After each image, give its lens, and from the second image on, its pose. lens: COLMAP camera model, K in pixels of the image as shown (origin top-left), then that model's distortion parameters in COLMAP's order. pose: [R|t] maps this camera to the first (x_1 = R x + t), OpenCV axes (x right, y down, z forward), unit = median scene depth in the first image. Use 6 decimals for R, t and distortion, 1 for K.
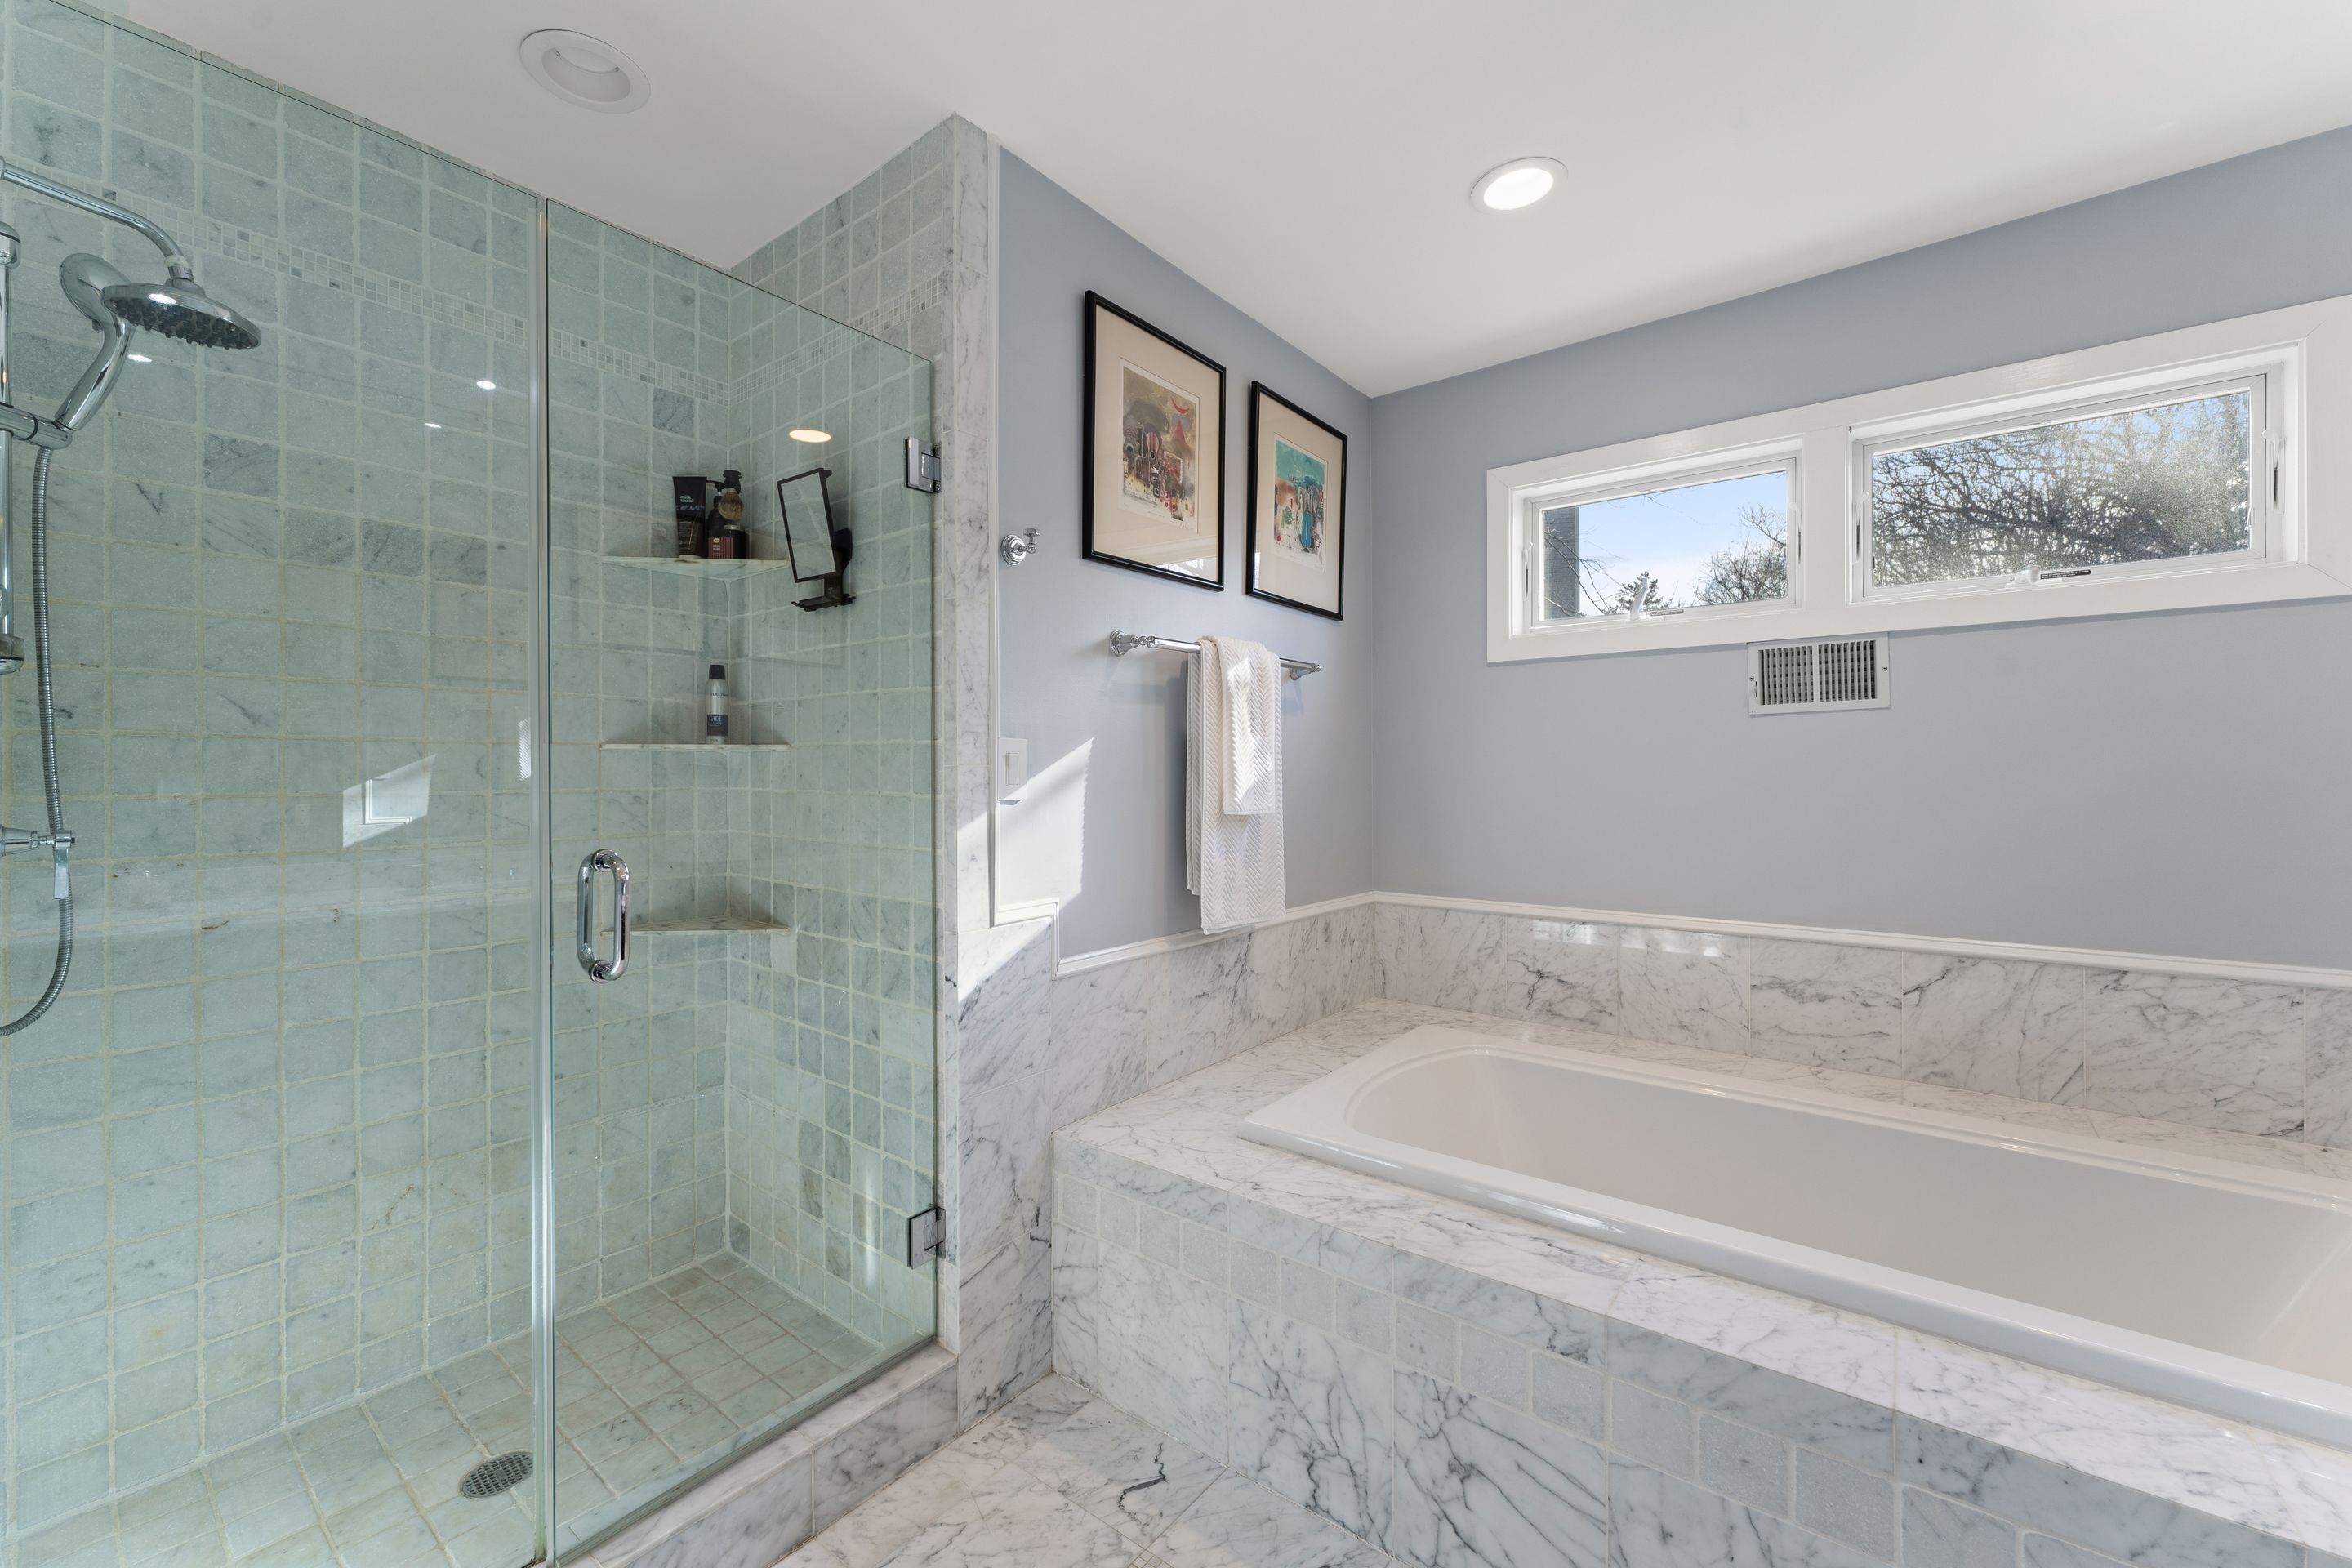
lens RADIAL K [[922.0, 0, 1171.9], [0, 922.0, 771.8], [0, 0, 1]] dist [-0.002827, 0.000399]
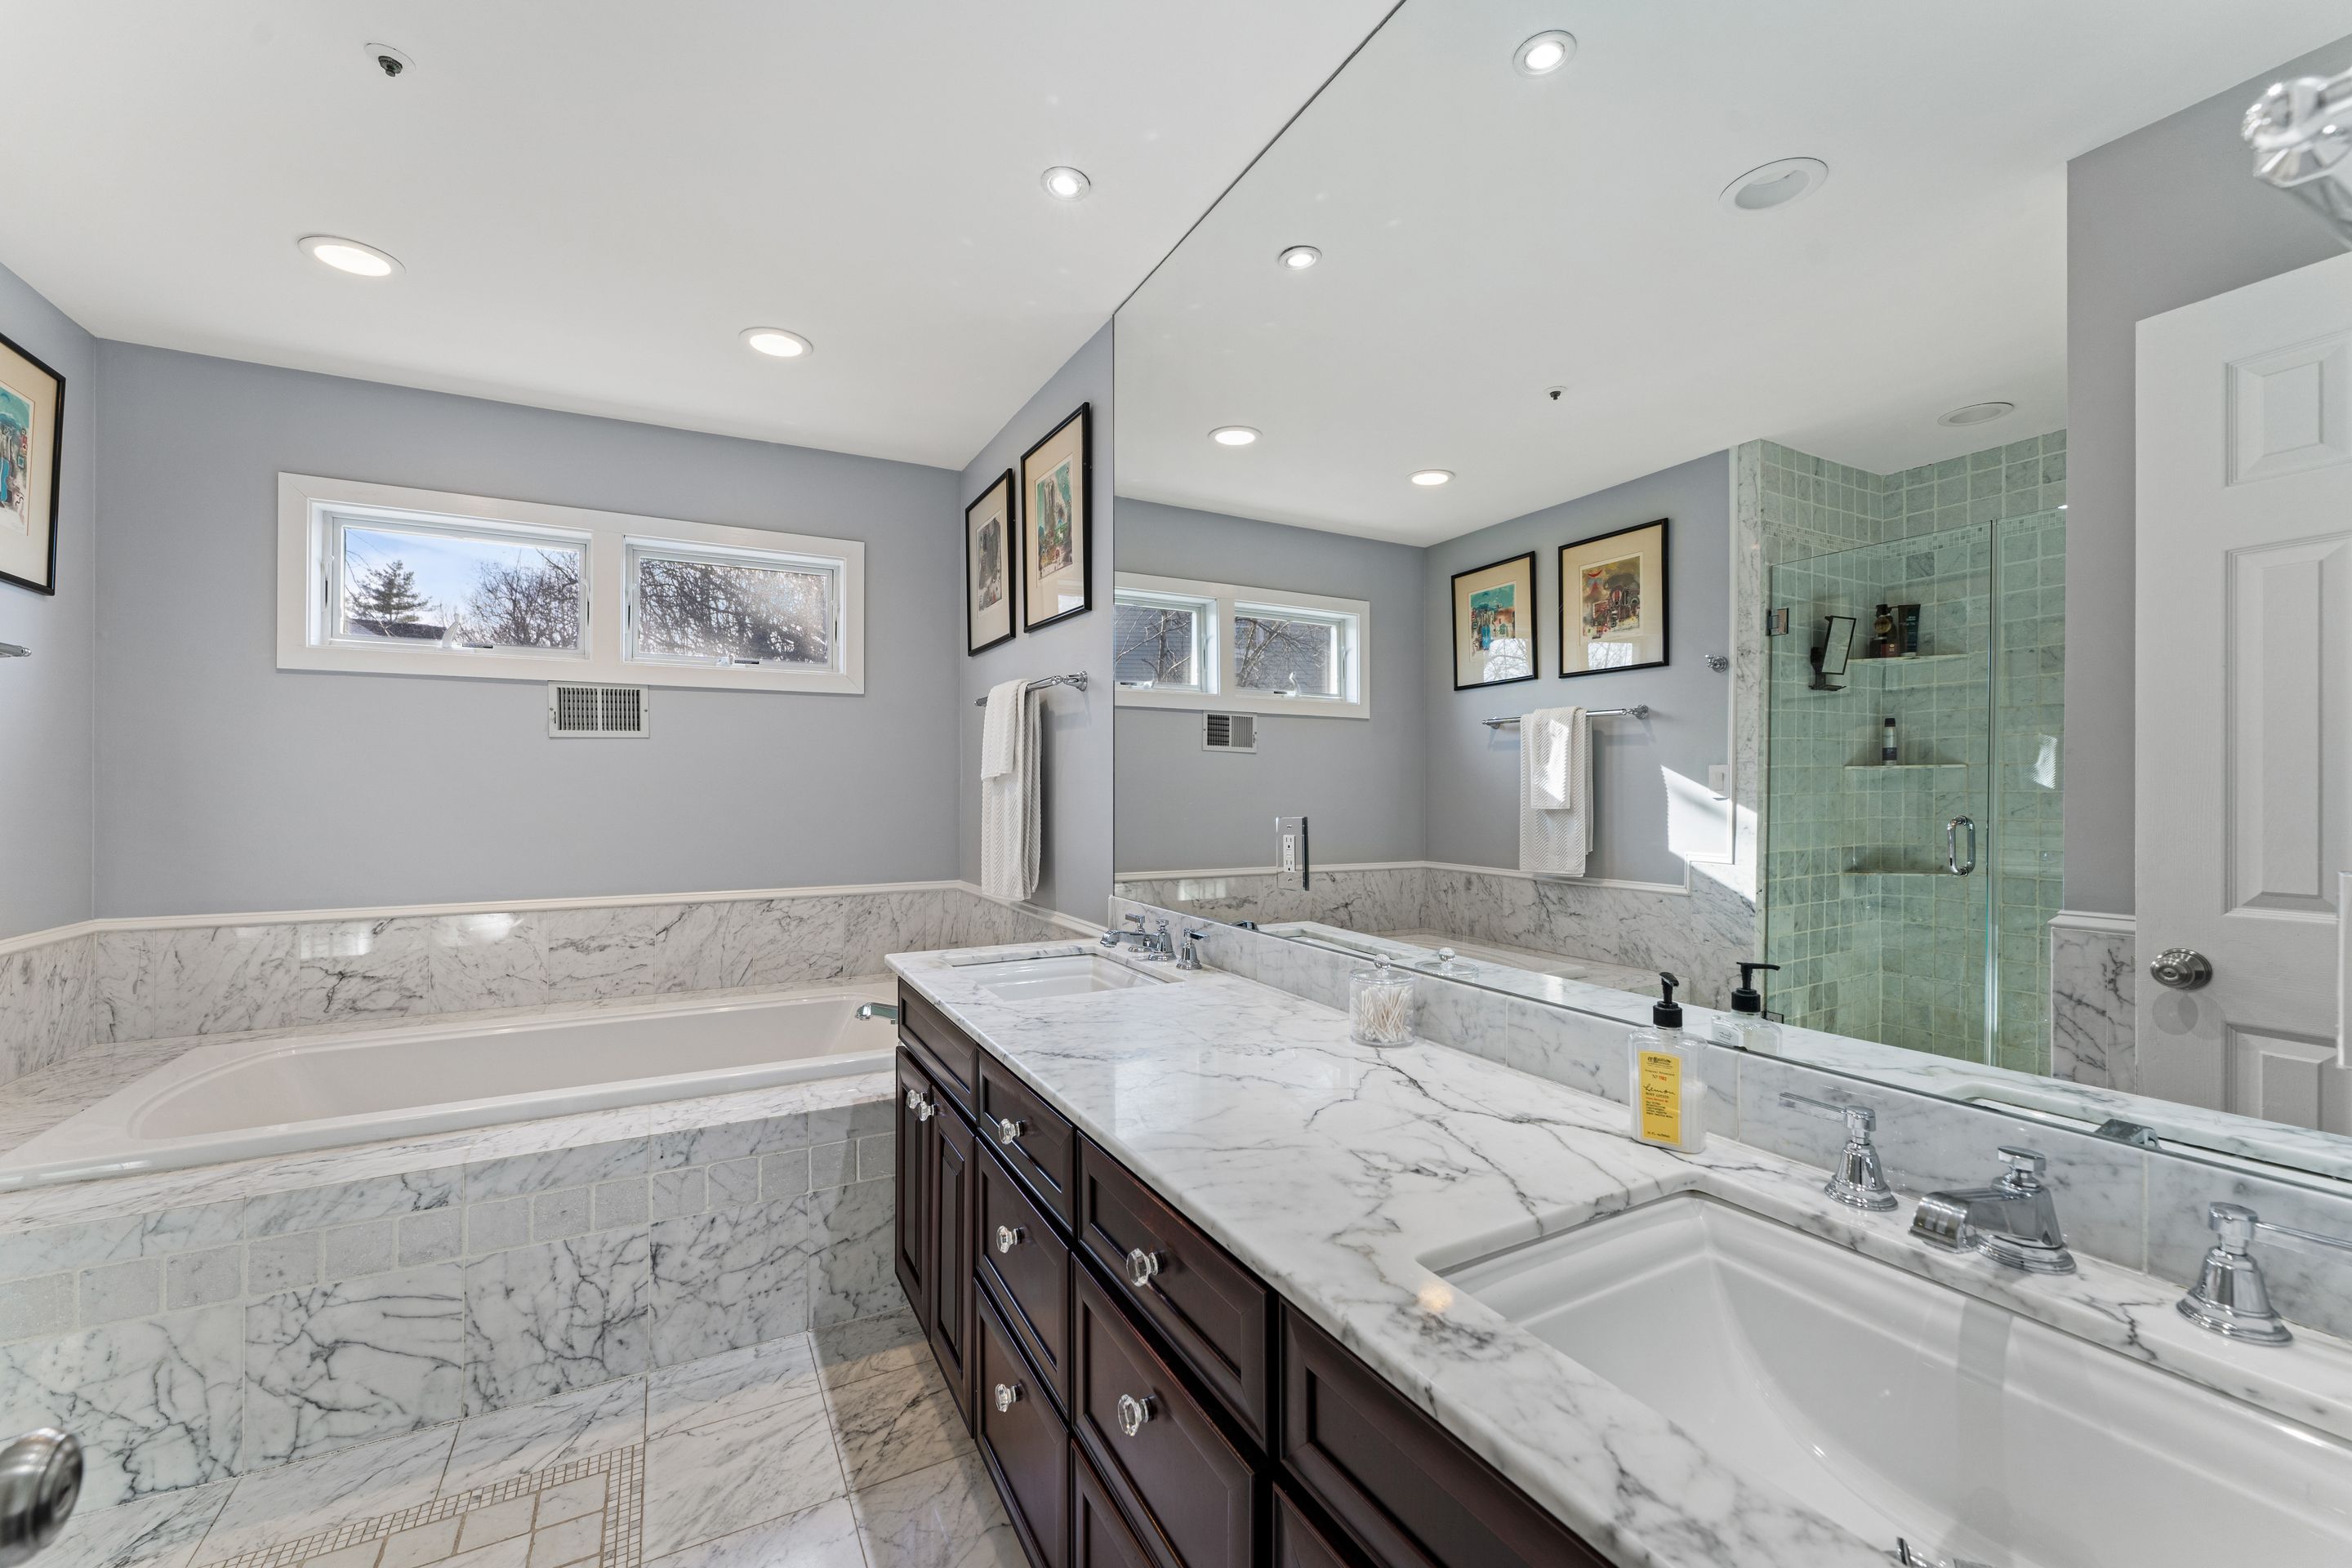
lens RADIAL K [[922.0, 0, 1171.5], [0, 922.0, 784.2], [0, 0, 1]] dist [-0.002827, 0.000399]
pose [[0.381619, 0.007986, 0.924285, -0.233096], [-0.003994, 0.999968, -0.006991, 0.009100], [-0.924311, -0.001024, 0.381639, -0.297671]]
